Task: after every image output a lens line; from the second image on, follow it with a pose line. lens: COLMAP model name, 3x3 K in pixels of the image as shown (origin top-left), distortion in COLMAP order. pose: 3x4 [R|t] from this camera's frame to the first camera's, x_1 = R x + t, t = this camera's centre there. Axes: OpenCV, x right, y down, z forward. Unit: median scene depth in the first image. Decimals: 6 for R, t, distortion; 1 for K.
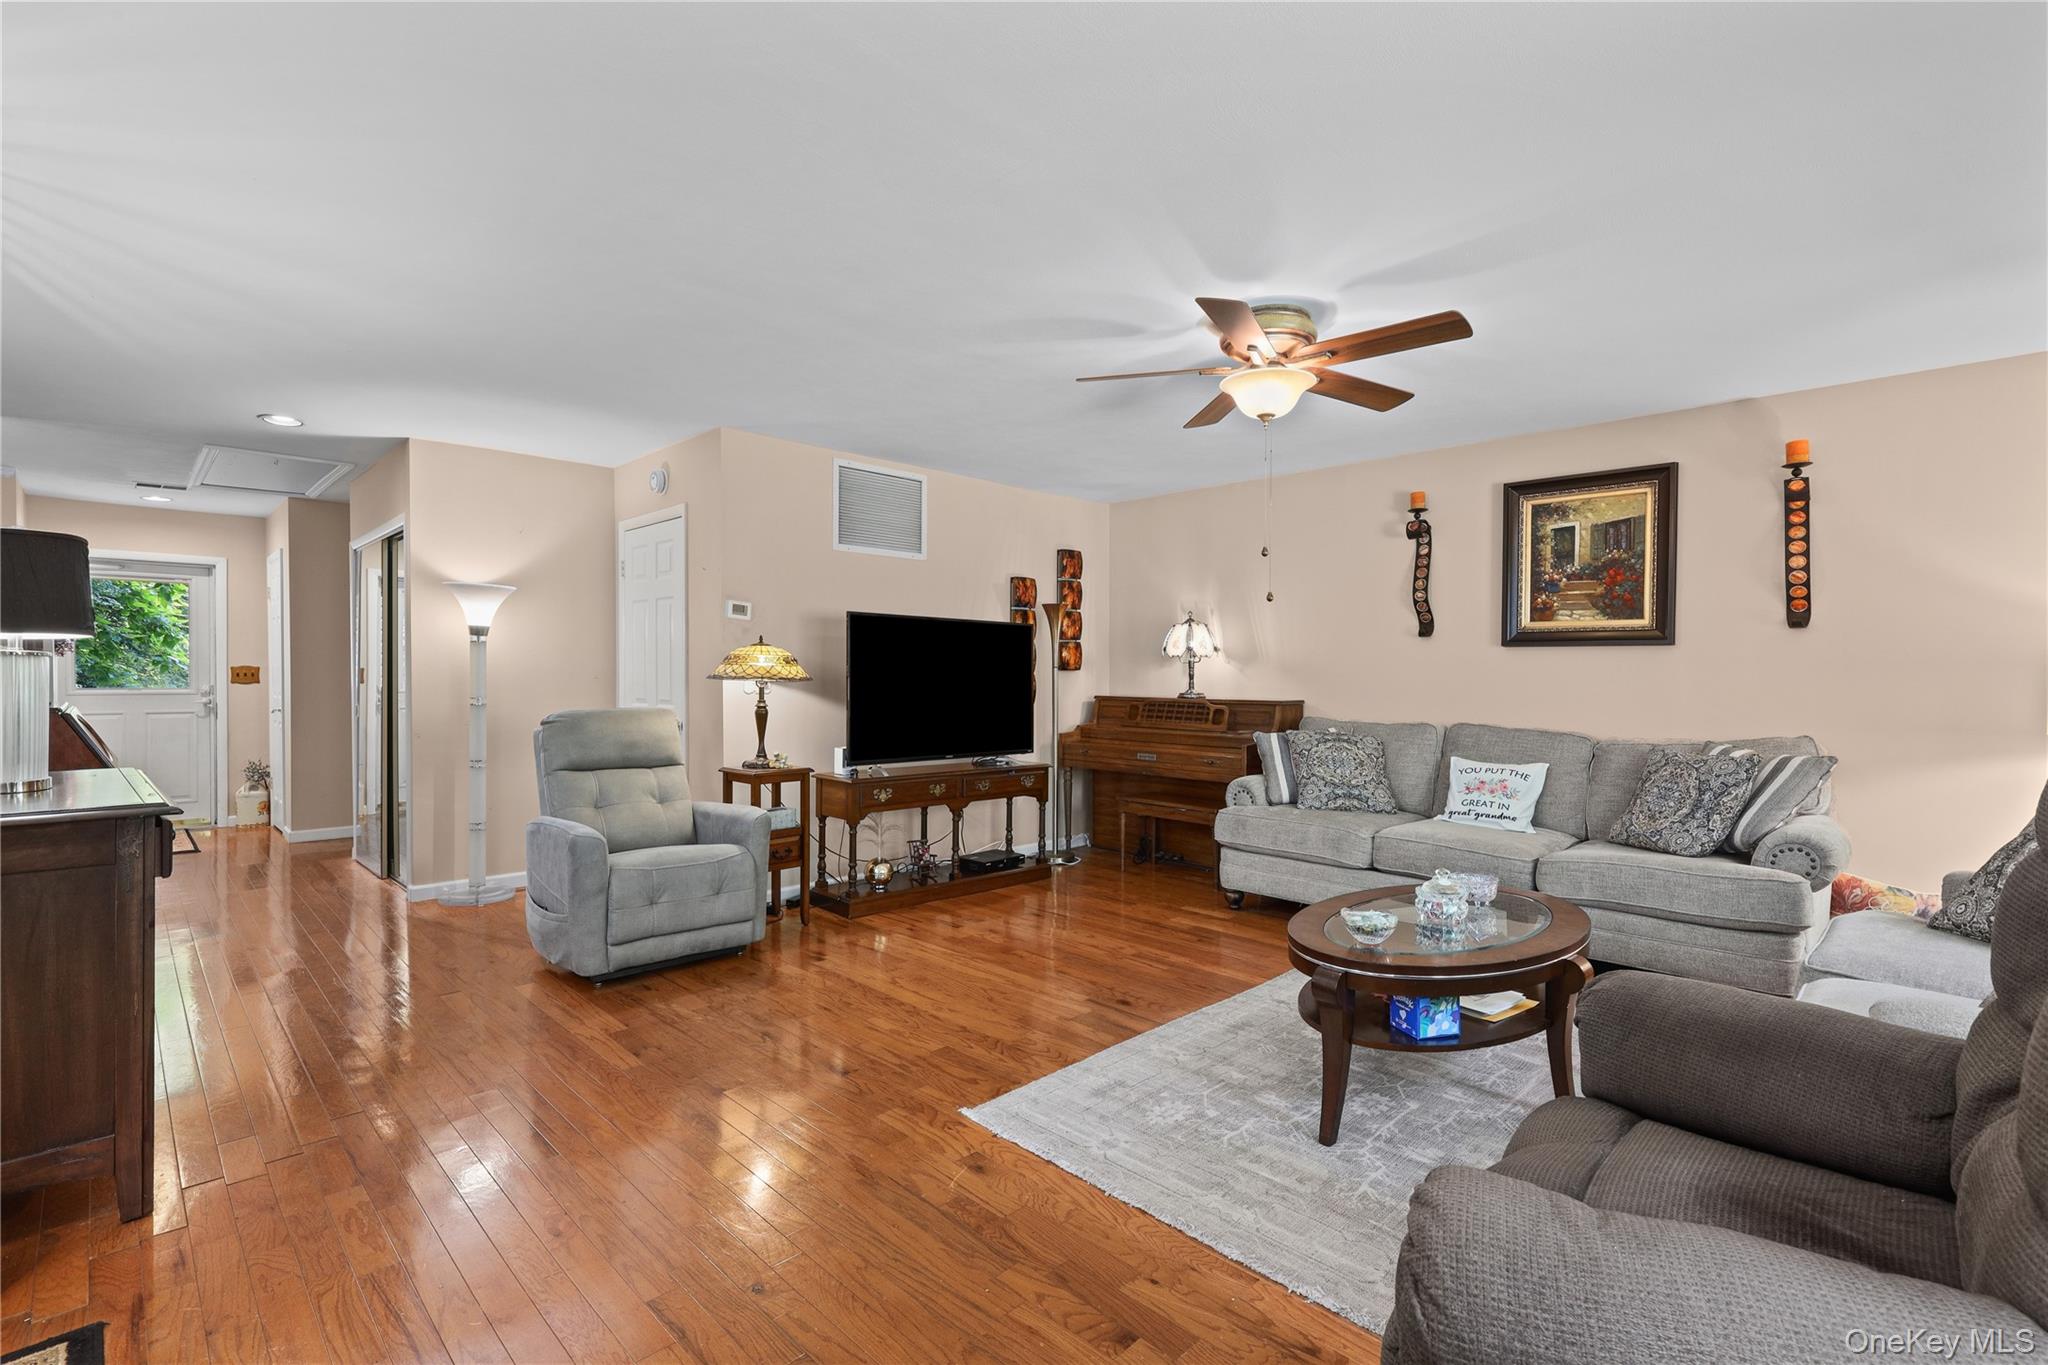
lens RADIAL K [[933.5, 0, 1020.6], [0, 933.5, 678.3], [0, 0, 1]] dist [0.002503, -0.000065]
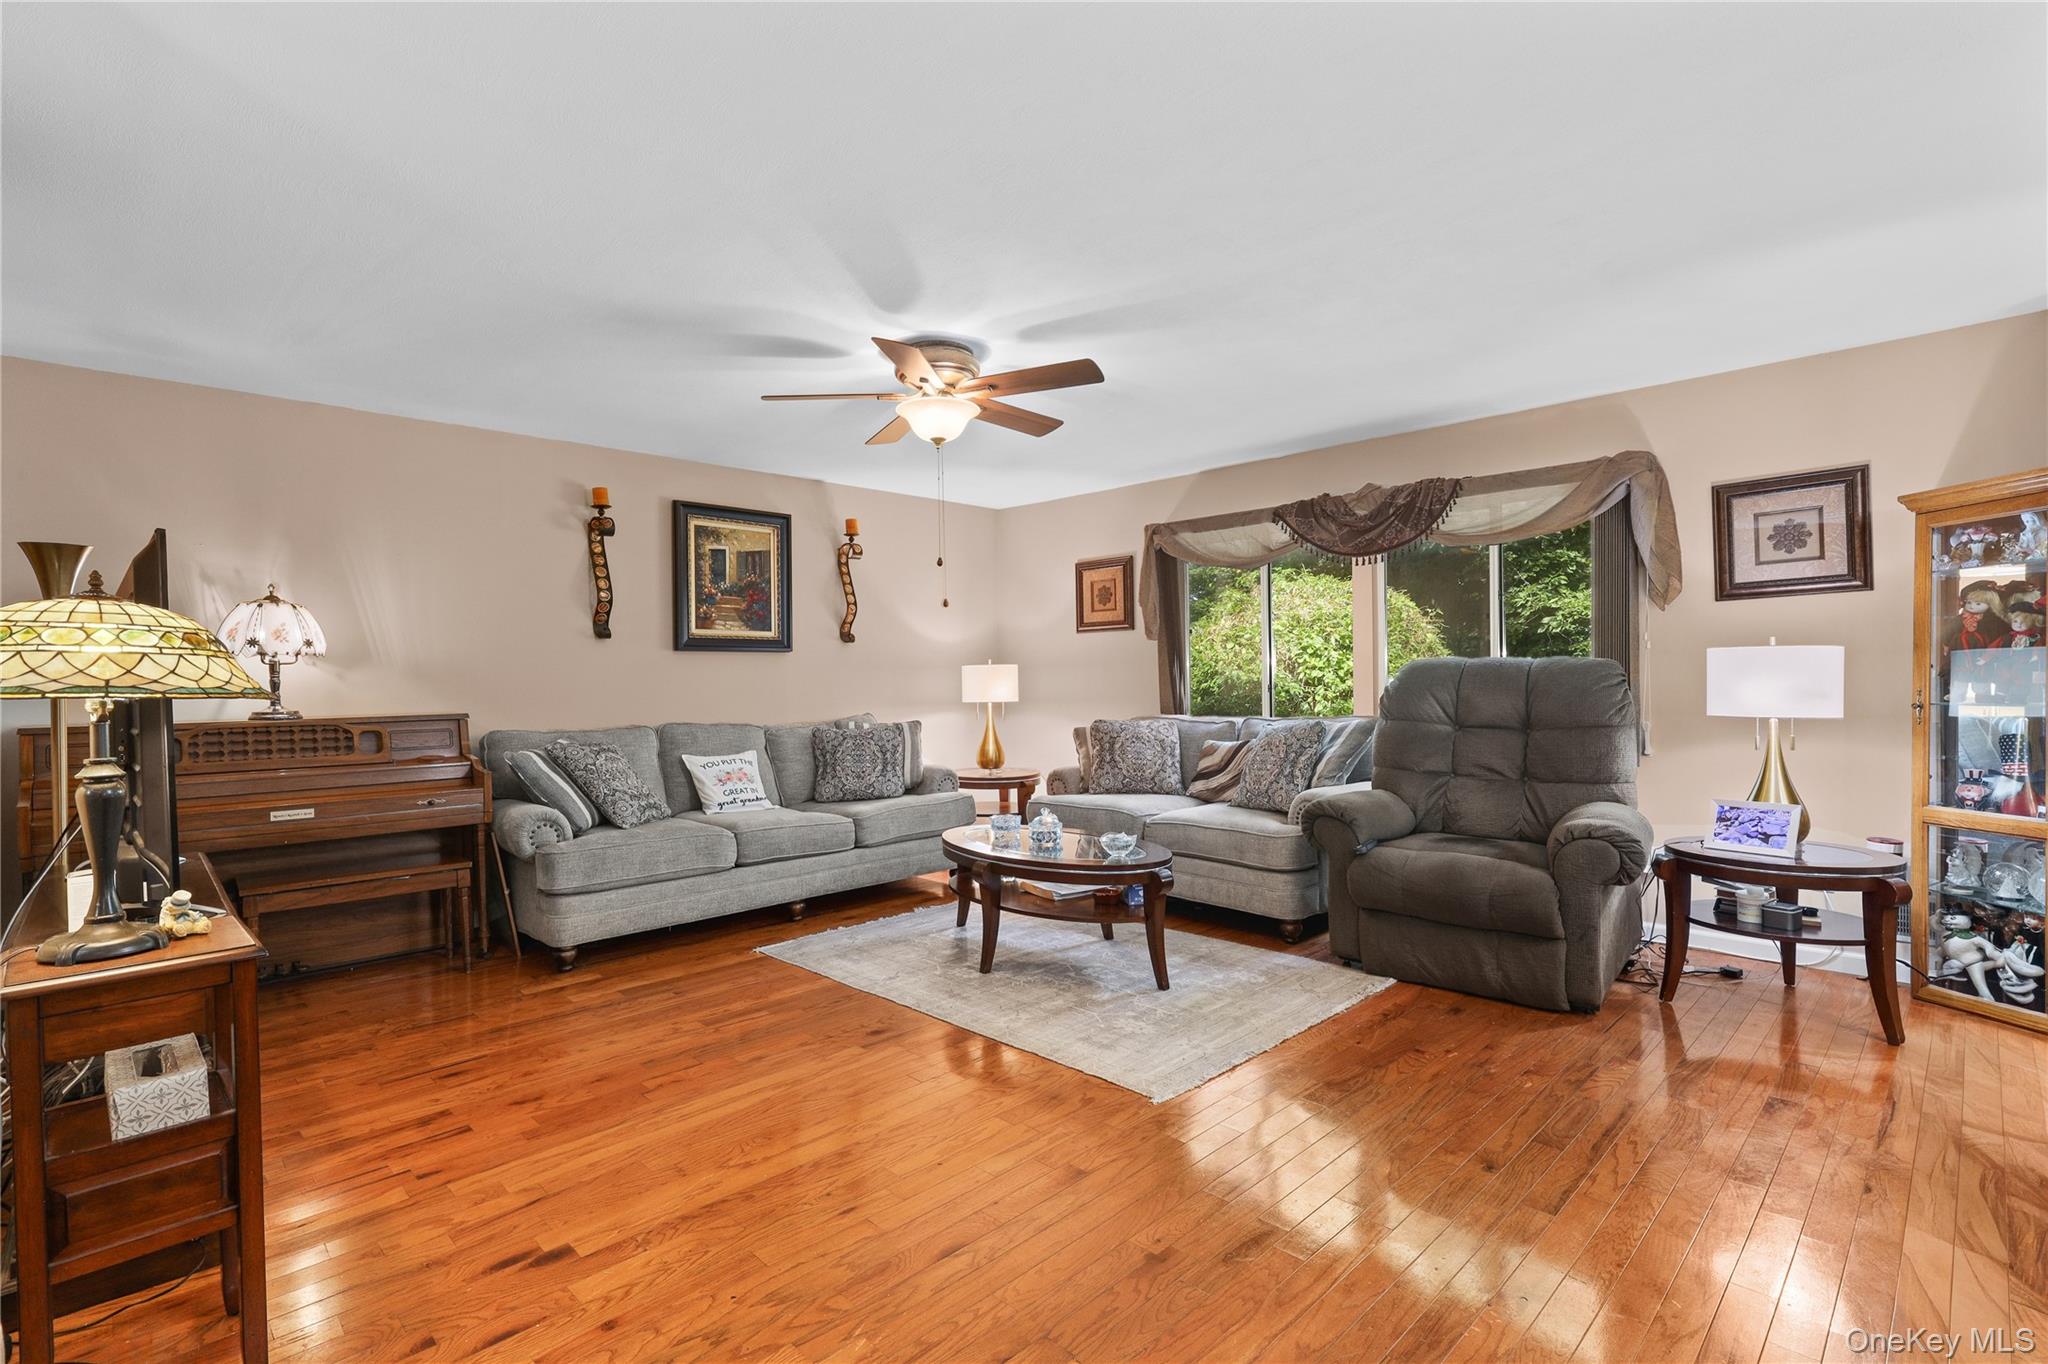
lens RADIAL K [[933.5, 0, 1020.4], [0, 933.5, 682.0], [0, 0, 1]] dist [0.002503, -0.000065]
pose [[0.017004, -0.017149, 0.999708, -0.600355], [0.016531, 0.999721, 0.016868, -0.009558], [-0.999719, 0.016239, 0.017283, 0.623953]]
